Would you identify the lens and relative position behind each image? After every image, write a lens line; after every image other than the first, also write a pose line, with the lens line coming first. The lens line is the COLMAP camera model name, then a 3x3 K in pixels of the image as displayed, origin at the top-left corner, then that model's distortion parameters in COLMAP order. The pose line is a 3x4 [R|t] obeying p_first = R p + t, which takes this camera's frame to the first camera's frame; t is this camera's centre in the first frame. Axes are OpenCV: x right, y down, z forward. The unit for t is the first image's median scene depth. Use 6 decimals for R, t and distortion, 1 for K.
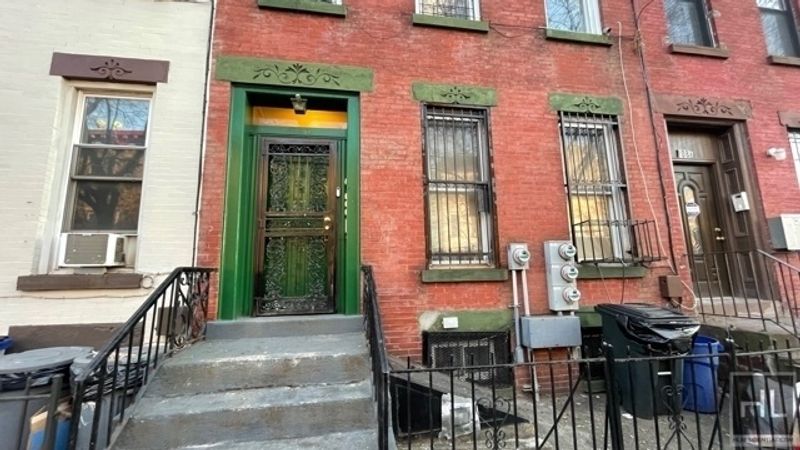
lens RADIAL K [[327.3, 0, 400.0], [0, 327.3, 225.0], [0, 0, 1]] dist [0.000802, -0.000326]
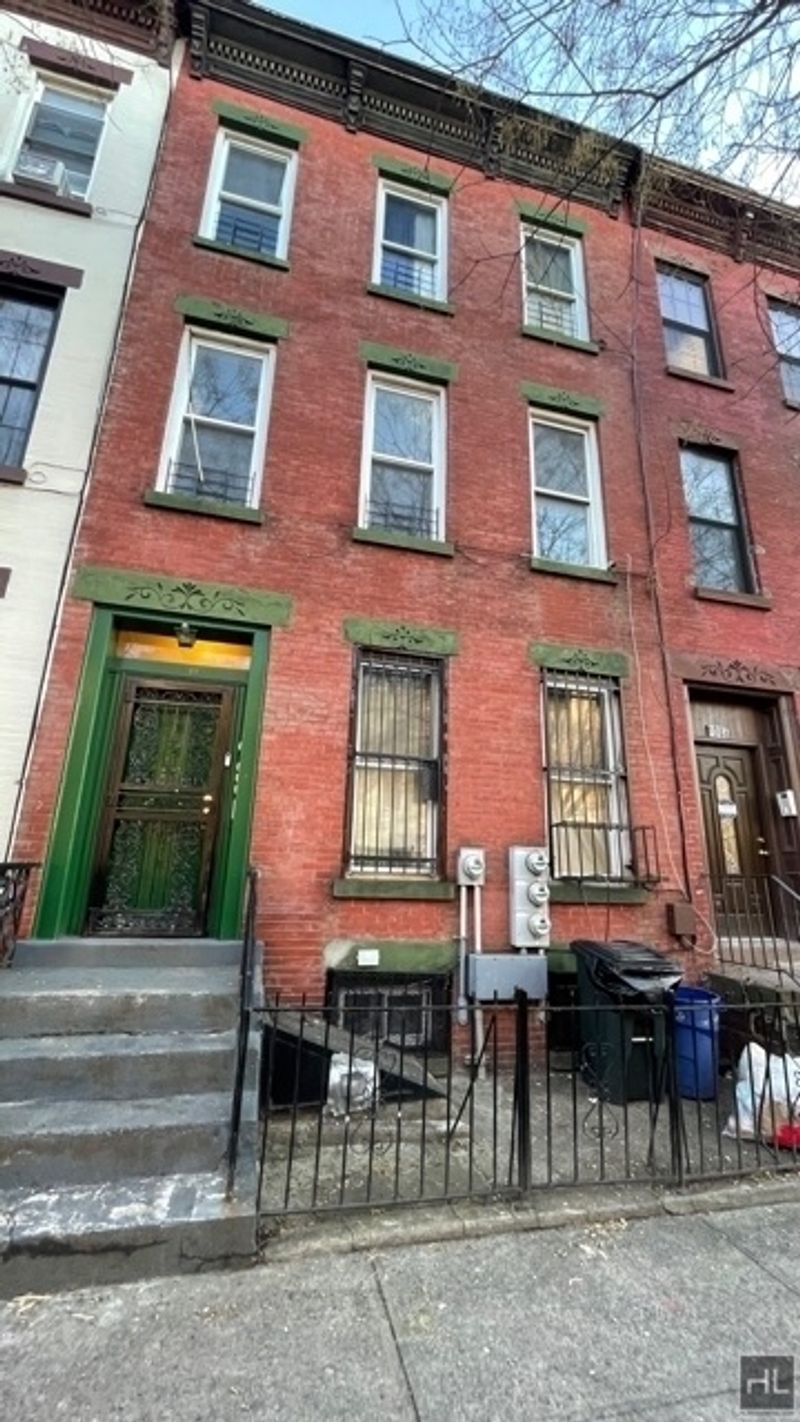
lens RADIAL K [[578.7, 0, 398.3], [0, 578.7, 706.5], [0, 0, 1]] dist [-0.001375, -0.000647]
pose [[0.995010, 0.072531, 0.068522, 0.082149], [-0.063222, 0.989572, -0.129422, -0.072597], [-0.077194, 0.124444, 0.989219, -0.276157]]
